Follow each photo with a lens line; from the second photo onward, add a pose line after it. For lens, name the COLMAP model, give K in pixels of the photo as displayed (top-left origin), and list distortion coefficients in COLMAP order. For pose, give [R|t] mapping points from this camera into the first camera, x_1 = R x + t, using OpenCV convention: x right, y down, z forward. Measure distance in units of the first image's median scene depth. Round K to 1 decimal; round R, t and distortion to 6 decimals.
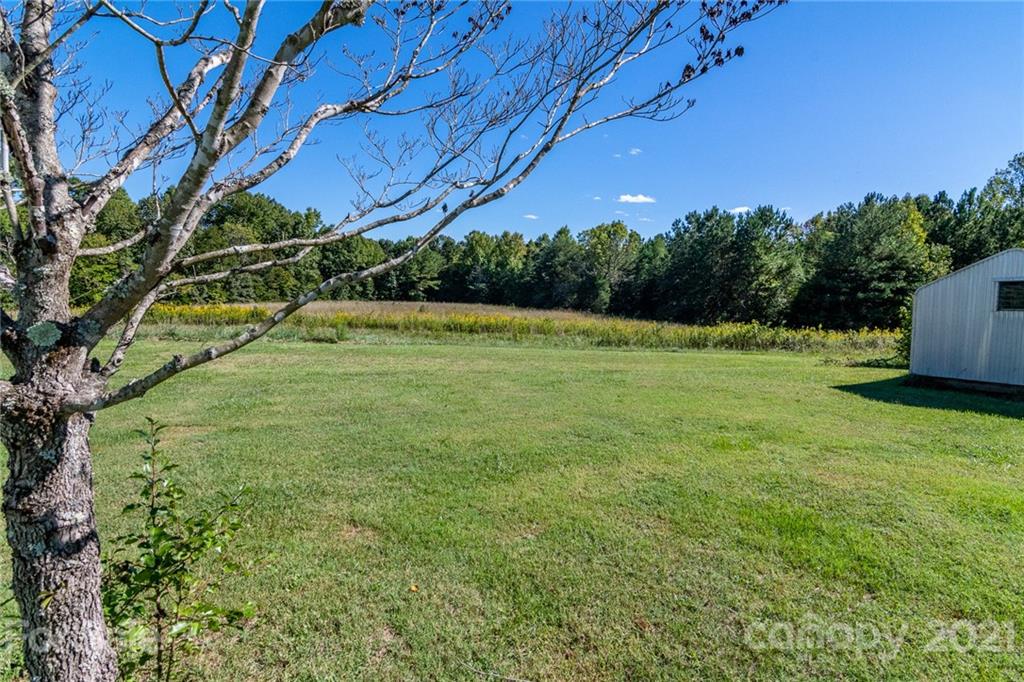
lens RADIAL K [[488.3, 0, 508.8], [0, 488.3, 334.1], [0, 0, 1]] dist [-0.007826, 0.000052]
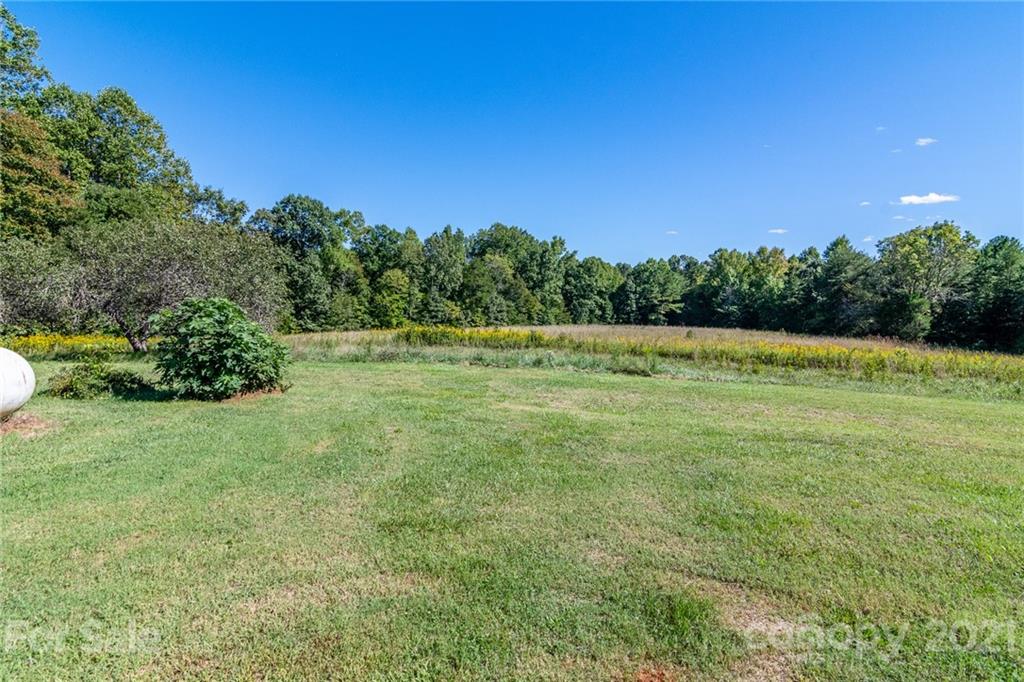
lens RADIAL K [[488.3, 0, 508.8], [0, 488.3, 334.1], [0, 0, 1]] dist [-0.007826, 0.000052]
pose [[0.896910, 0.012748, -0.442030, -0.029460], [-0.034164, 0.998594, -0.040523, -0.001744], [0.440892, 0.051447, 0.896084, 0.020283]]
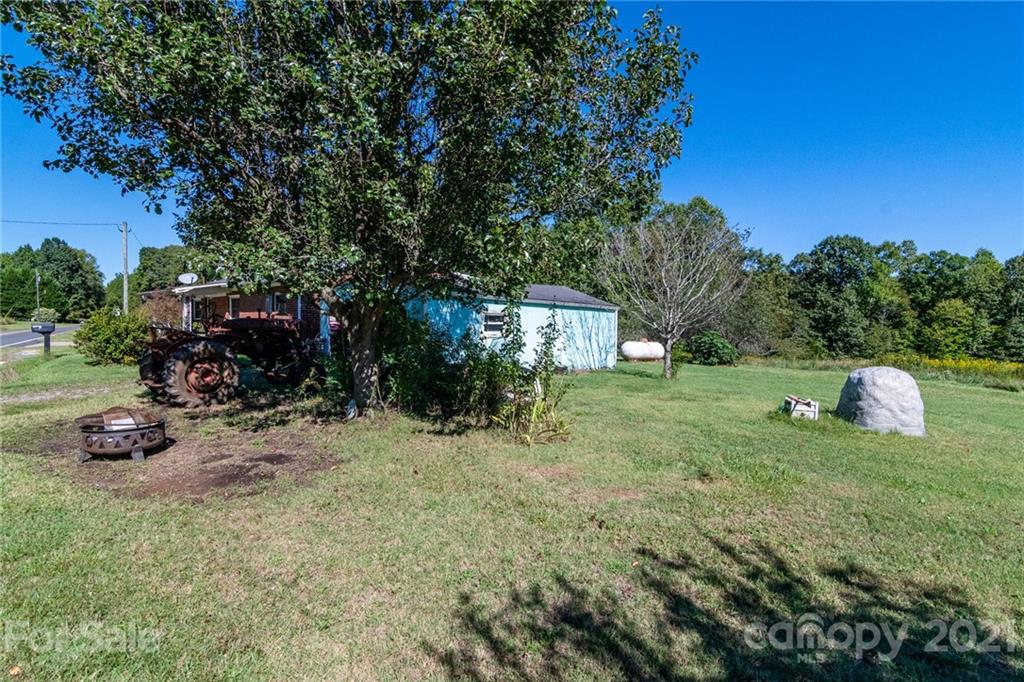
lens RADIAL K [[488.3, 0, 508.8], [0, 488.3, 334.1], [0, 0, 1]] dist [-0.007826, 0.000052]
pose [[0.073276, -0.010815, -0.997253, 0.094456], [-0.118416, 0.992773, -0.019467, 0.006533], [0.990257, 0.119517, 0.071466, -0.032428]]
